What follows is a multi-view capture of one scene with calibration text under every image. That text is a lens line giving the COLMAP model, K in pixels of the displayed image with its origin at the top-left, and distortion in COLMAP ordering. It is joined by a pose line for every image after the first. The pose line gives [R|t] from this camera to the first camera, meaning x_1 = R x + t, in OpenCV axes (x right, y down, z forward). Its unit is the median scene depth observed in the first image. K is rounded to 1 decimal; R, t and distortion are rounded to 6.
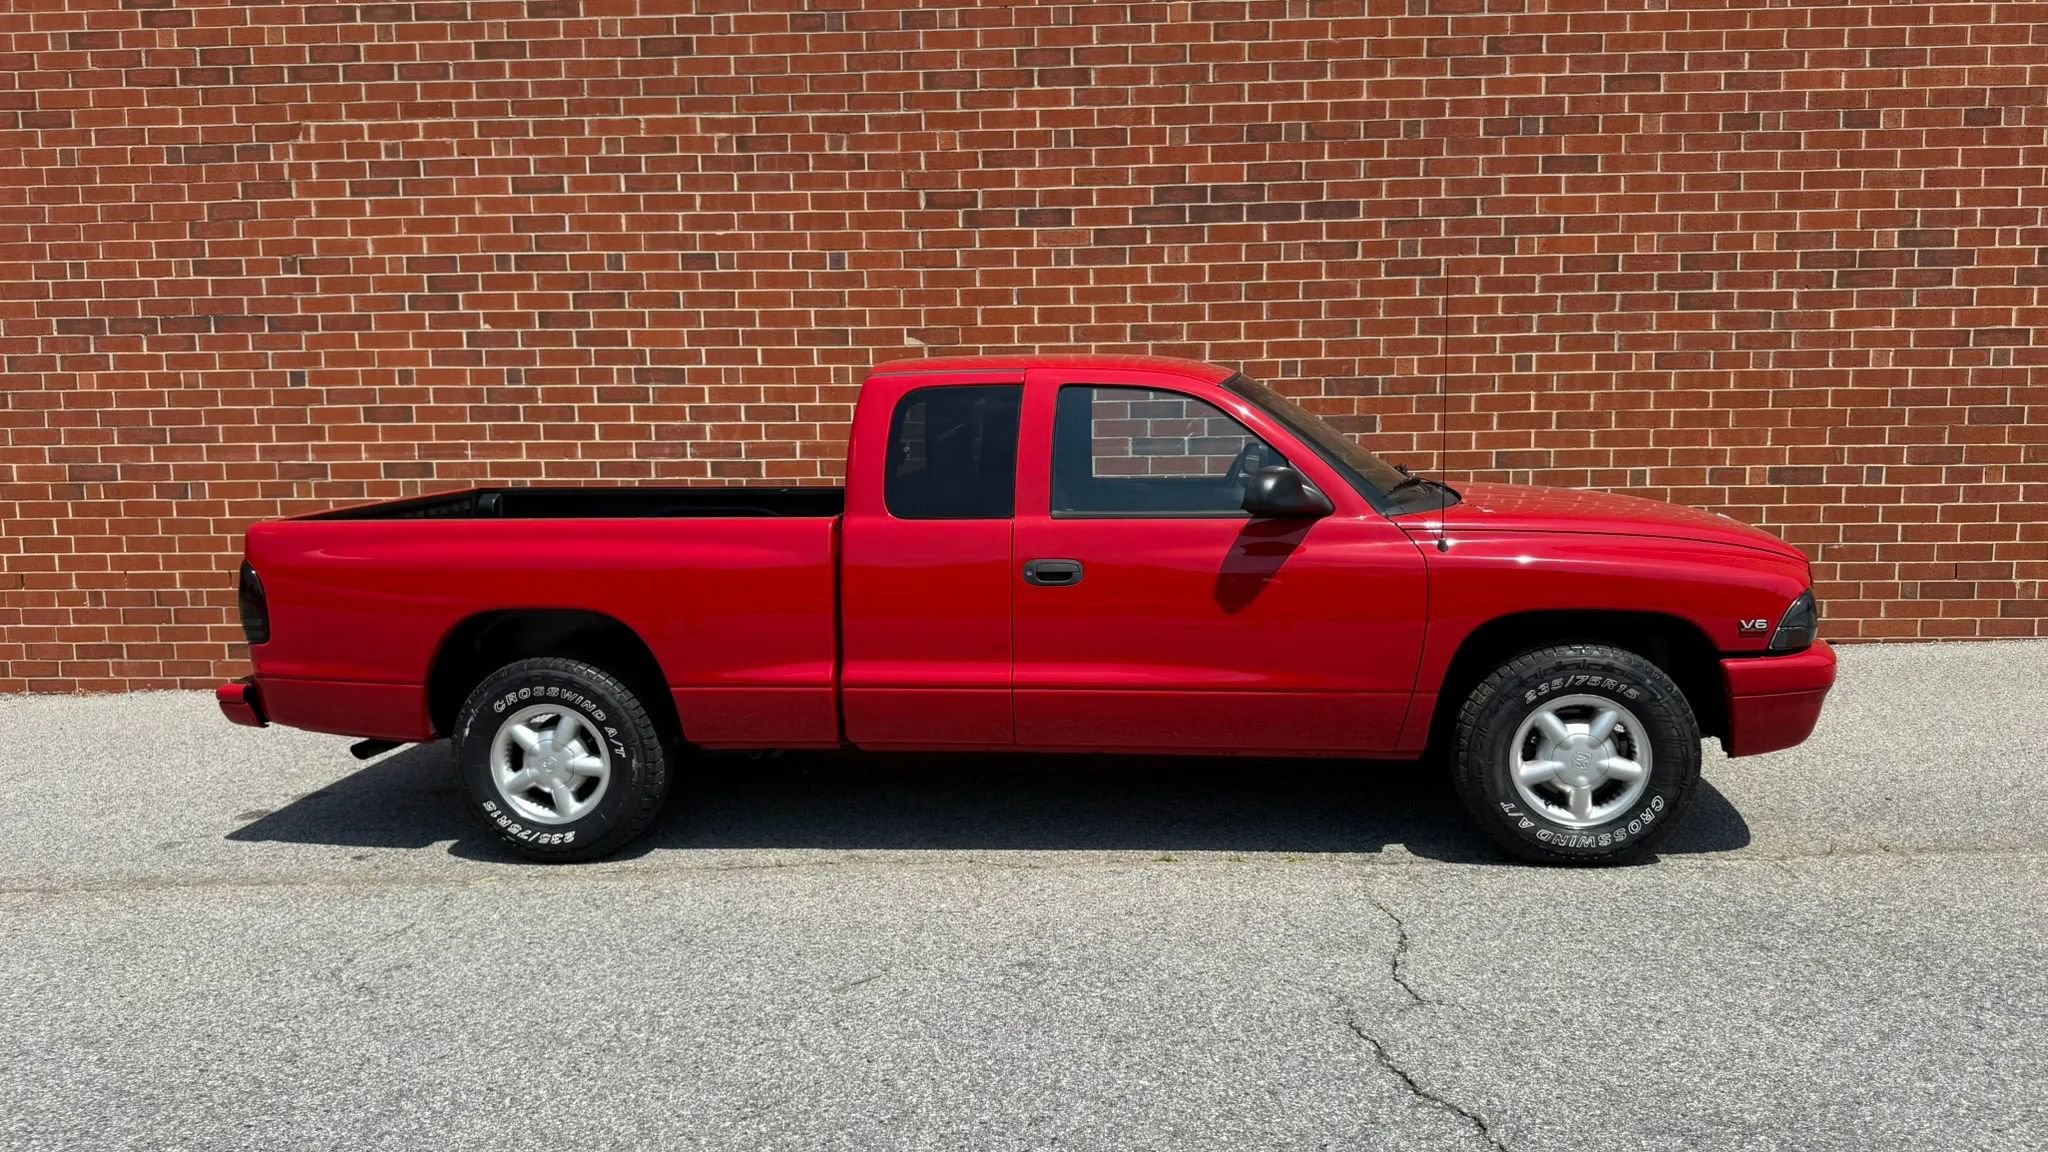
lens RADIAL K [[1431.0, 0, 1036.6], [0, 1431.0, 609.6], [0, 0, 1]] dist [0.041089, -0.067511]
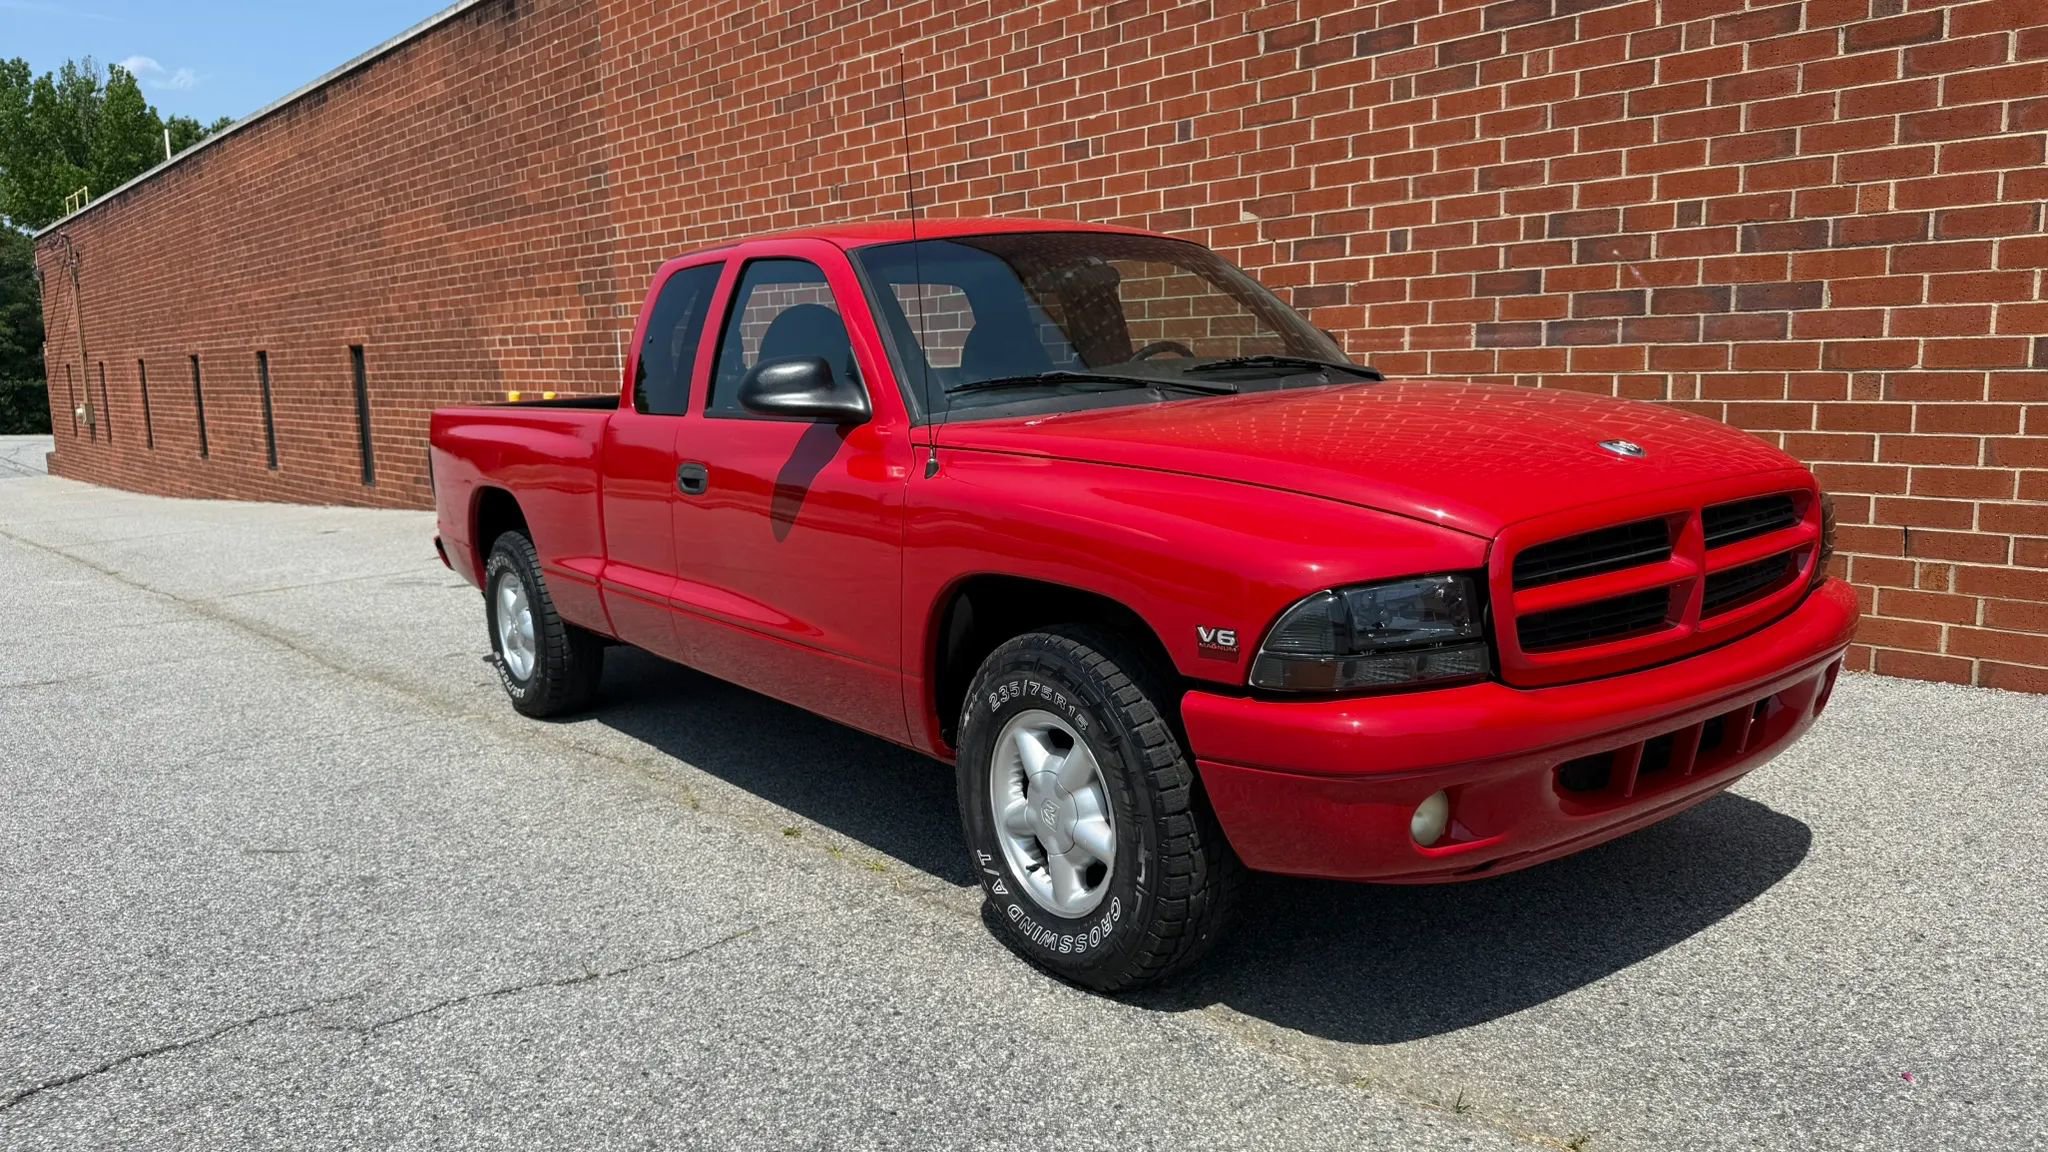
lens RADIAL K [[1467.1, 0, 980.6], [0, 1467.1, 634.1], [0, 0, 1]] dist [0.017270, -0.038499]
pose [[0.665861, 0.130439, -0.734585, 0.480357], [-0.065742, 0.991026, 0.116383, -0.033307], [0.743174, -0.029202, 0.668461, 0.291536]]
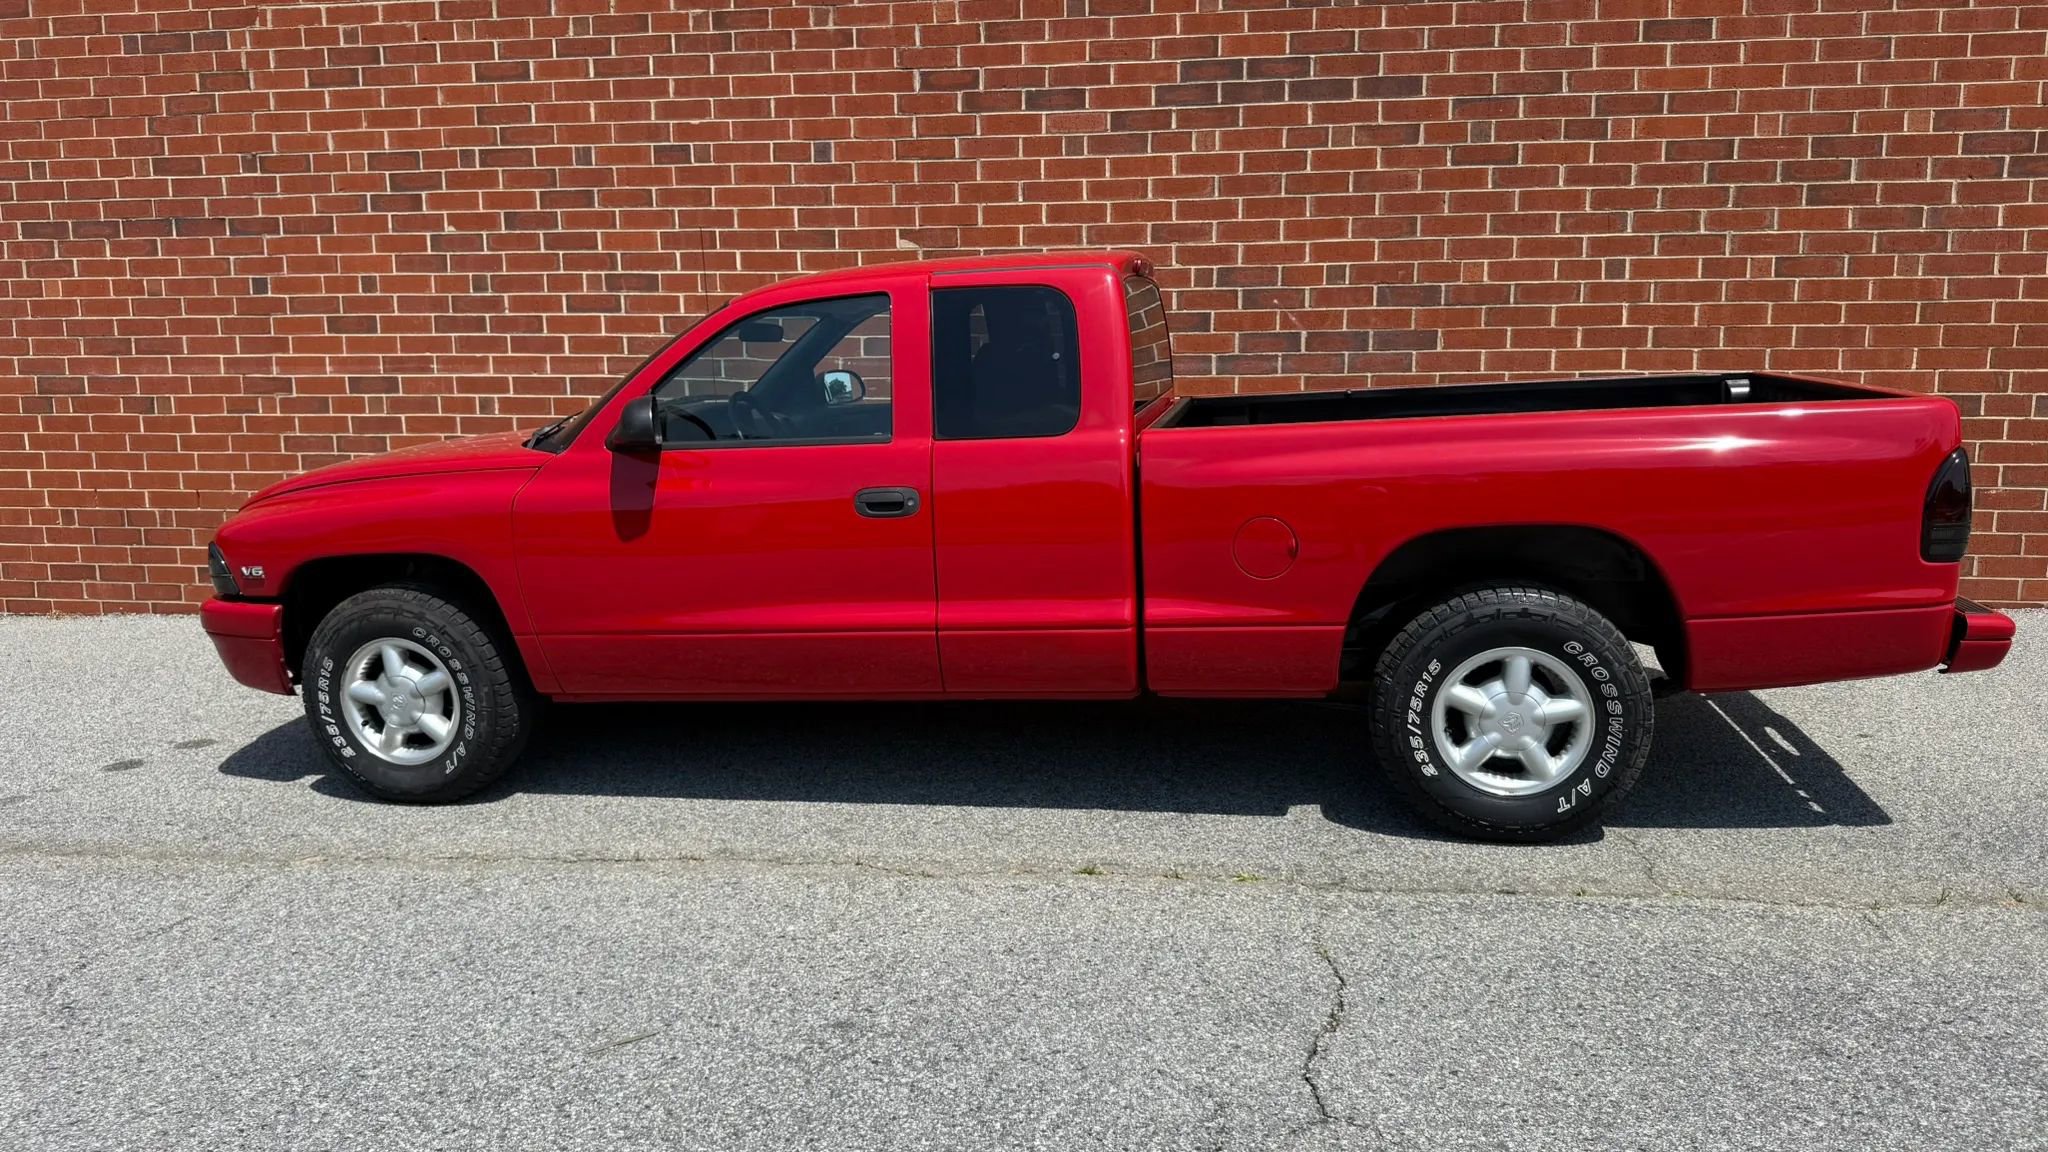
lens RADIAL K [[1431.0, 0, 1027.2], [0, 1431.0, 590.3], [0, 0, 1]] dist [0.041089, -0.067511]
pose [[0.995075, 0.022116, -0.096624, 0.079118], [-0.017967, 0.998888, 0.043599, -0.012840], [0.097480, -0.041648, 0.994366, 0.113277]]
